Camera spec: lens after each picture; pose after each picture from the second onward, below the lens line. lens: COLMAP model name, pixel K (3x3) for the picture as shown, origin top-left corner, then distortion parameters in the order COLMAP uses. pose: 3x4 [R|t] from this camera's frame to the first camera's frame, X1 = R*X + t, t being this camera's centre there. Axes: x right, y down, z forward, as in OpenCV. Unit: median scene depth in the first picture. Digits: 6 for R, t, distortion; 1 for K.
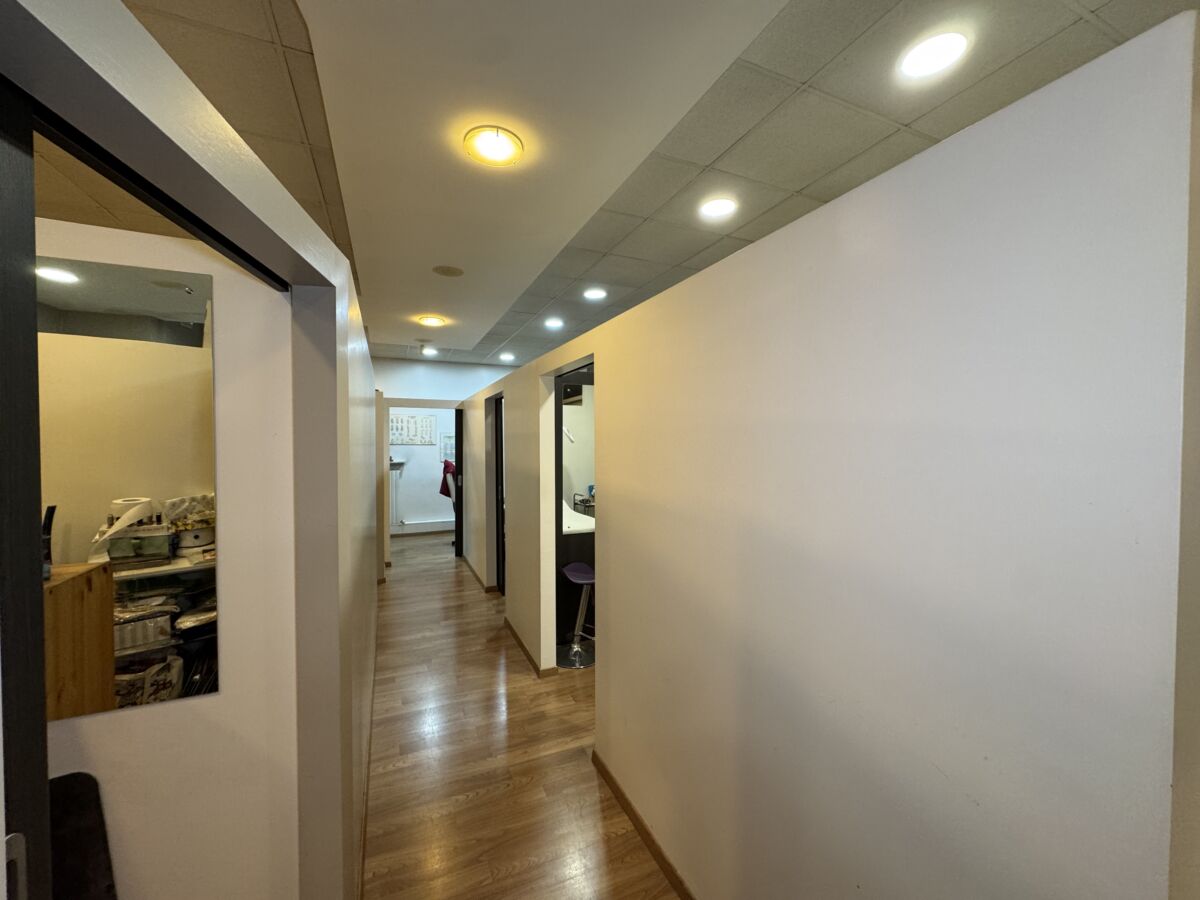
lens RADIAL K [[479.1, 0, 600.0], [0, 479.1, 450.0], [0, 0, 1]] dist [-0.000517, 0.000171]
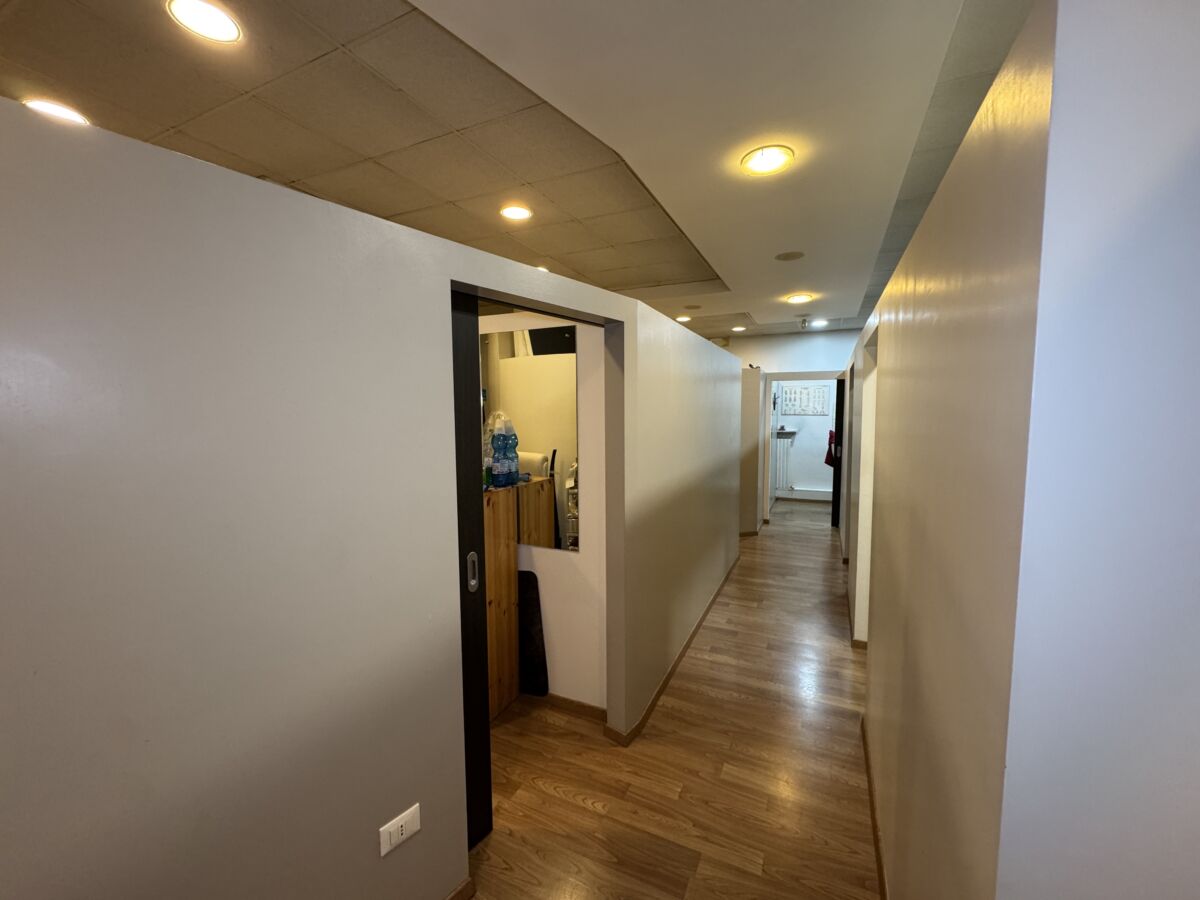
lens RADIAL K [[479.1, 0, 600.0], [0, 479.1, 450.0], [0, 0, 1]] dist [-0.000517, 0.000171]
pose [[0.658394, 0.058438, -0.750402, 0.126931], [-0.009856, 0.997565, 0.069039, -0.003249], [0.752609, -0.038059, 0.657367, -0.028389]]
